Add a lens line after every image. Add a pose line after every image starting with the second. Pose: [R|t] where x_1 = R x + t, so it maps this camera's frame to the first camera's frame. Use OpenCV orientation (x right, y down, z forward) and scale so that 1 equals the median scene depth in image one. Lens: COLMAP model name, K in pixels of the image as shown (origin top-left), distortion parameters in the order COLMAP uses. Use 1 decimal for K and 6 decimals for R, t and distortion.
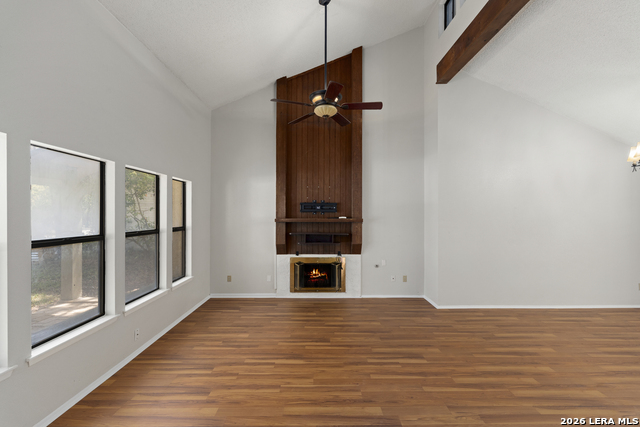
lens RADIAL K [[282.3, 0, 321.1], [0, 282.3, 211.9], [0, 0, 1]] dist [-0.001918, -0.000339]
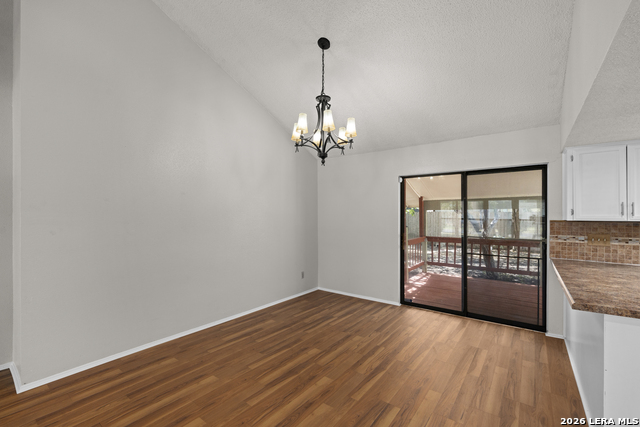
lens RADIAL K [[279.3, 0, 322.0], [0, 279.3, 215.5], [0, 0, 1]] dist [-0.001248, -0.000059]
pose [[0.612932, -0.002796, 0.790130, 0.327954], [-0.003863, 0.999971, 0.006535, 0.033163], [-0.790126, -0.007057, 0.612904, 0.280374]]
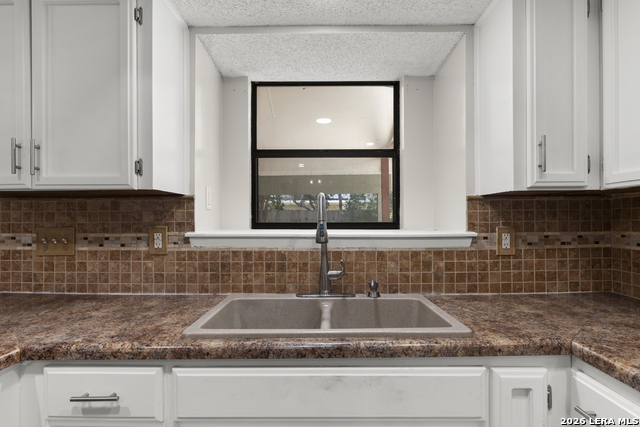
lens RADIAL K [[350.3, 0, 320.6], [0, 350.3, 218.8], [0, 0, 1]] dist [-0.000247, 0.000423]
pose [[0.026756, -0.001145, 0.999641, 0.843186], [-0.004047, 0.999991, 0.001254, 0.064774], [-0.999634, -0.004079, 0.026751, -0.064696]]
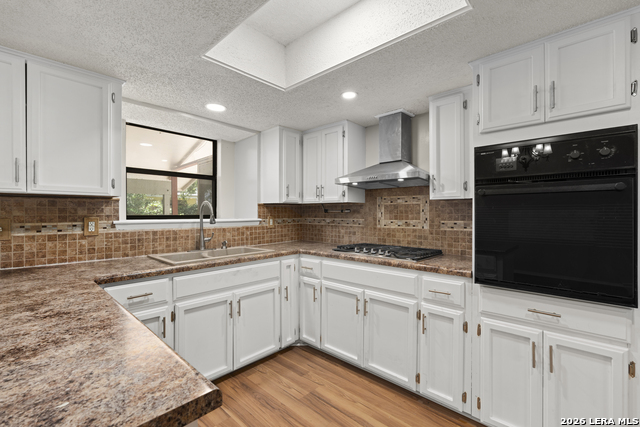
lens RADIAL K [[281.1, 0, 320.0], [0, 281.1, 213.5], [0, 0, 1]] dist [-0.001834, -0.000358]
pose [[-0.718792, -0.004381, 0.695211, 0.654064], [-0.007225, 0.999973, -0.001168, 0.064974], [-0.695187, -0.005862, -0.718805, 0.146380]]
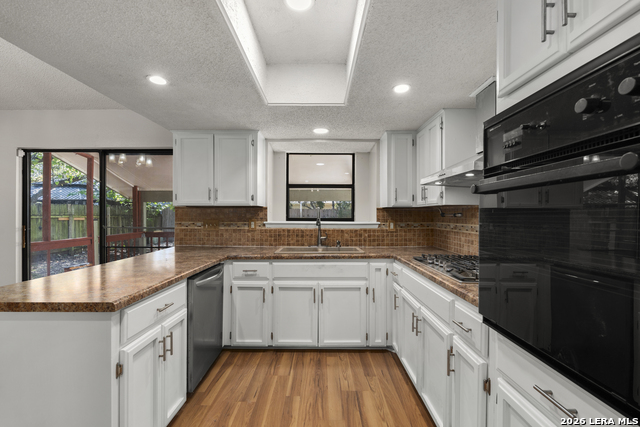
lens RADIAL K [[279.3, 0, 322.0], [0, 279.3, 215.5], [0, 0, 1]] dist [-0.001248, -0.000059]
pose [[0.014921, -0.003229, 0.999883, 0.536441], [-0.009847, 0.999946, 0.003376, 0.060528], [-0.999840, -0.009896, 0.014888, -0.074233]]
